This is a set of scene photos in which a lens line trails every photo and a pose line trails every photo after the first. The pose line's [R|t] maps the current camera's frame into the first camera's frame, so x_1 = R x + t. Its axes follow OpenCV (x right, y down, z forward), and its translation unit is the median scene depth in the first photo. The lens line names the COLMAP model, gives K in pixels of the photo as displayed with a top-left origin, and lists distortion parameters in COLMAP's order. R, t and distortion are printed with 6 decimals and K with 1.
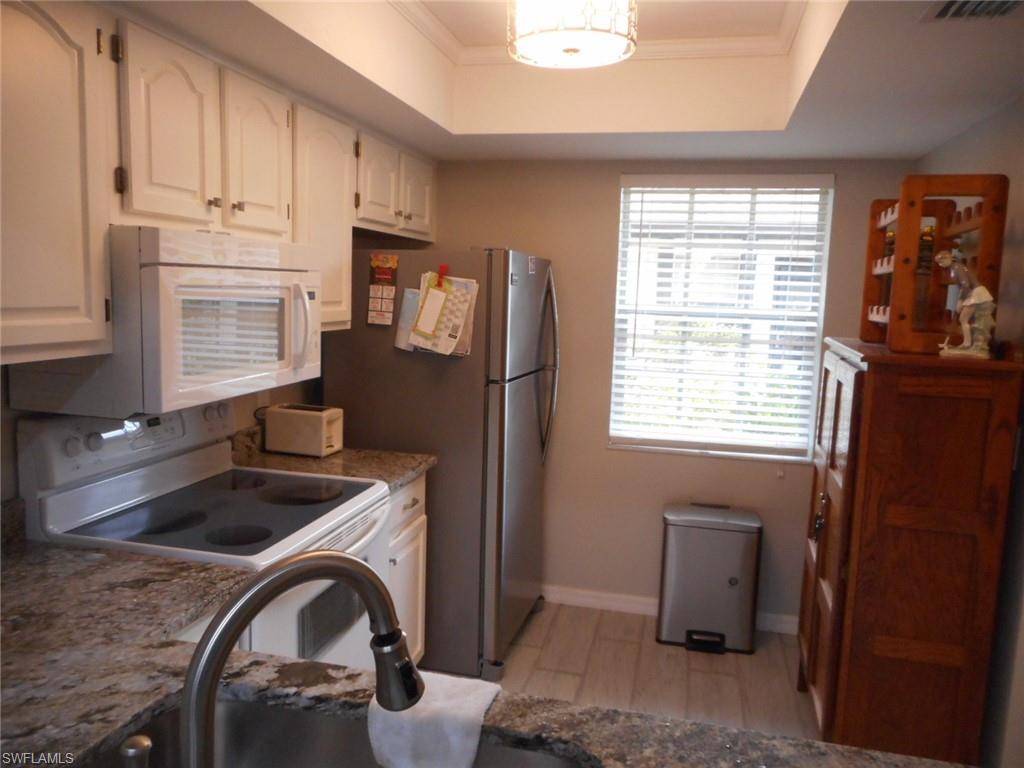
lens RADIAL K [[767.5, 0, 516.5], [0, 767.5, 383.3], [0, 0, 1]] dist [-0.003707, -0.001298]
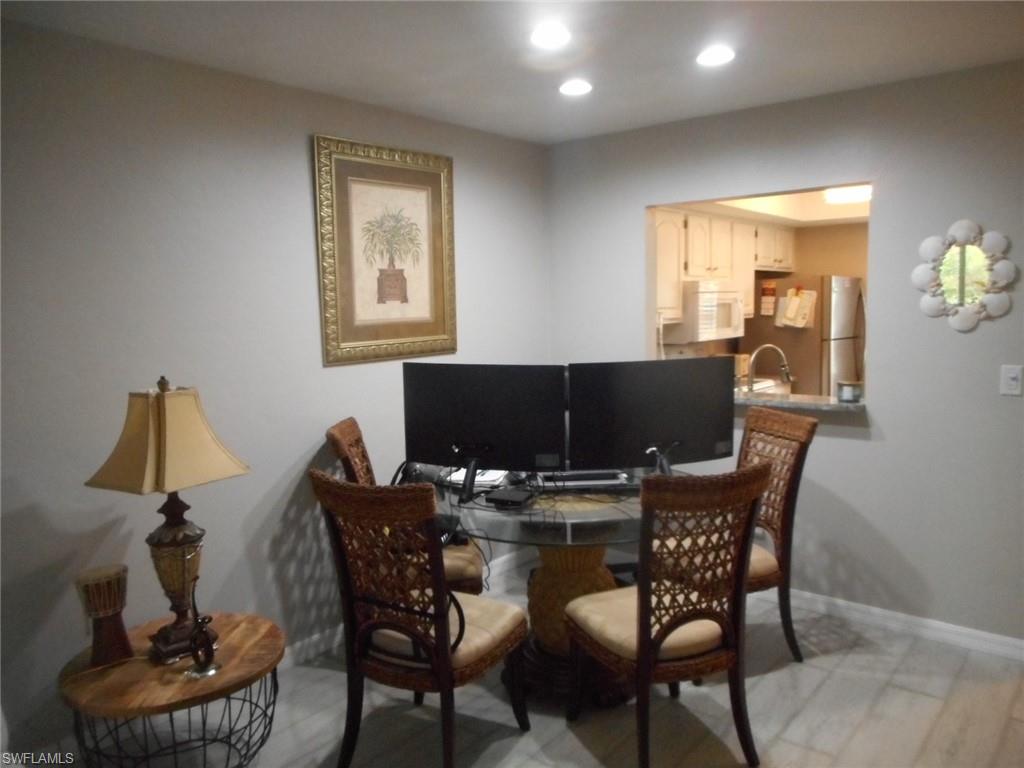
lens RADIAL K [[767.5, 0, 516.5], [0, 767.5, 383.3], [0, 0, 1]] dist [-0.003707, -0.001298]
pose [[0.899768, -0.003638, -0.436354, 0.123534], [-0.005024, 0.999813, -0.018694, 0.156833], [0.436341, 0.019013, 0.899581, -1.216086]]
